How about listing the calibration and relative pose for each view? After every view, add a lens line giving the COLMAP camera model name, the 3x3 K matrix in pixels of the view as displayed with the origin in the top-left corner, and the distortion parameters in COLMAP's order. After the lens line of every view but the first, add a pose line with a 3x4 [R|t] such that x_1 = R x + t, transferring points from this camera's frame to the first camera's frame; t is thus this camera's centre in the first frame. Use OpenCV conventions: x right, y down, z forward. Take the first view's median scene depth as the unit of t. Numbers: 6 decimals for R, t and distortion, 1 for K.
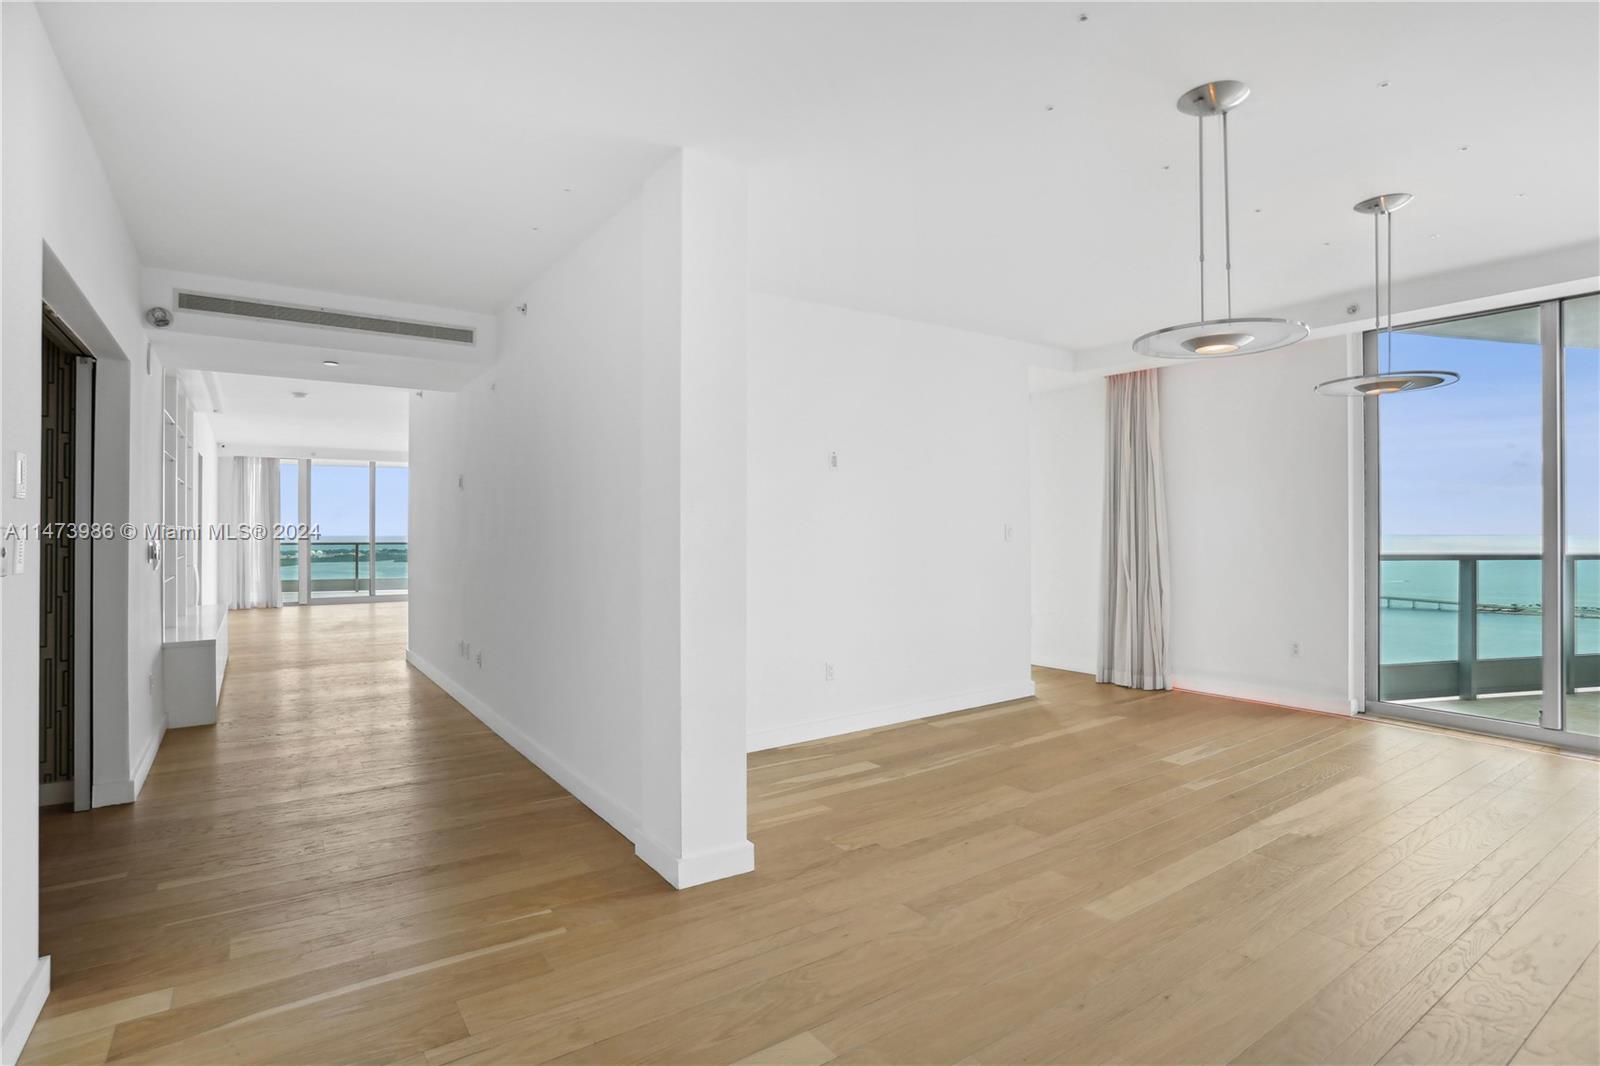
lens RADIAL K [[800.0, 0, 799.4], [0, 800.0, 529.5], [0, 0, 1]] dist [-0.044220, 0.024534]
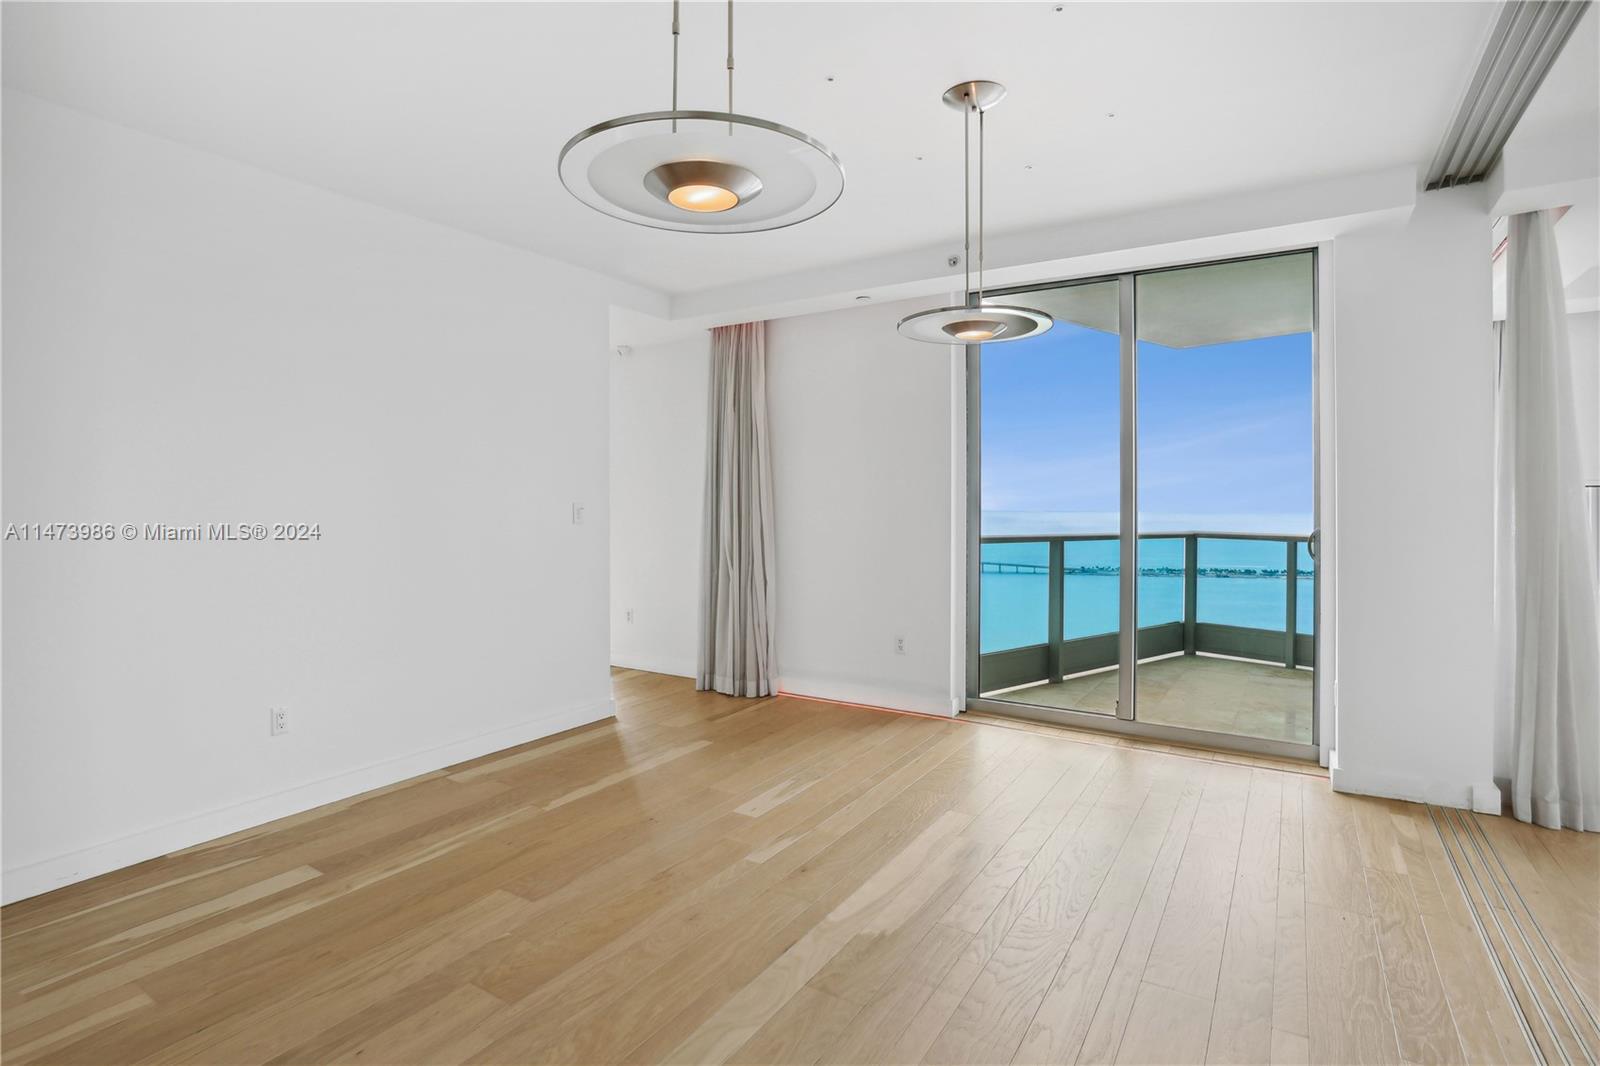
lens RADIAL K [[803.6, 0, 800.8], [0, 803.6, 507.6], [0, 0, 1]] dist [-0.061124, 0.039805]
pose [[0.921385, 0.003076, 0.388640, 0.182475], [-0.004474, 0.999986, 0.002692, -0.004974], [-0.388626, -0.004219, 0.921386, 0.221494]]
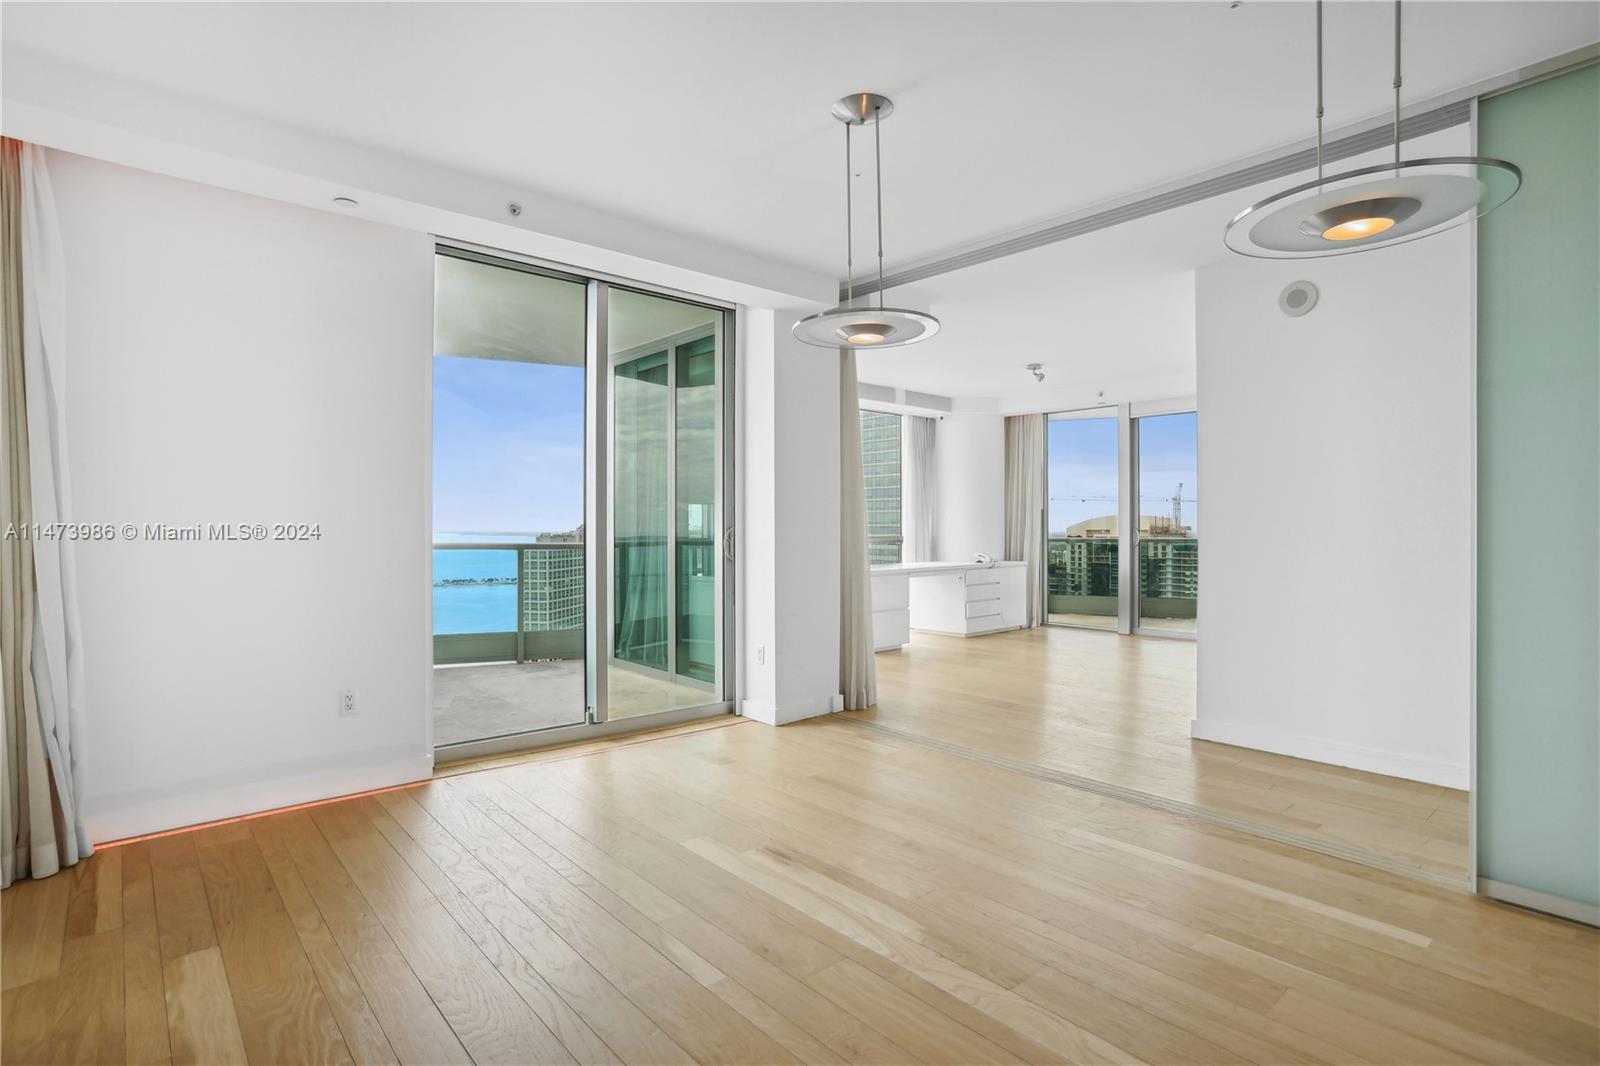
lens RADIAL K [[787.9, 0, 800.0], [0, 787.9, 533.0], [0, 0, 1]] dist [-0.060313, 0.037947]
pose [[-0.097637, -0.008810, 0.995183, -0.032482], [-0.000631, 0.999961, 0.008790, 0.009654], [-0.995222, 0.000231, -0.097638, 0.743477]]
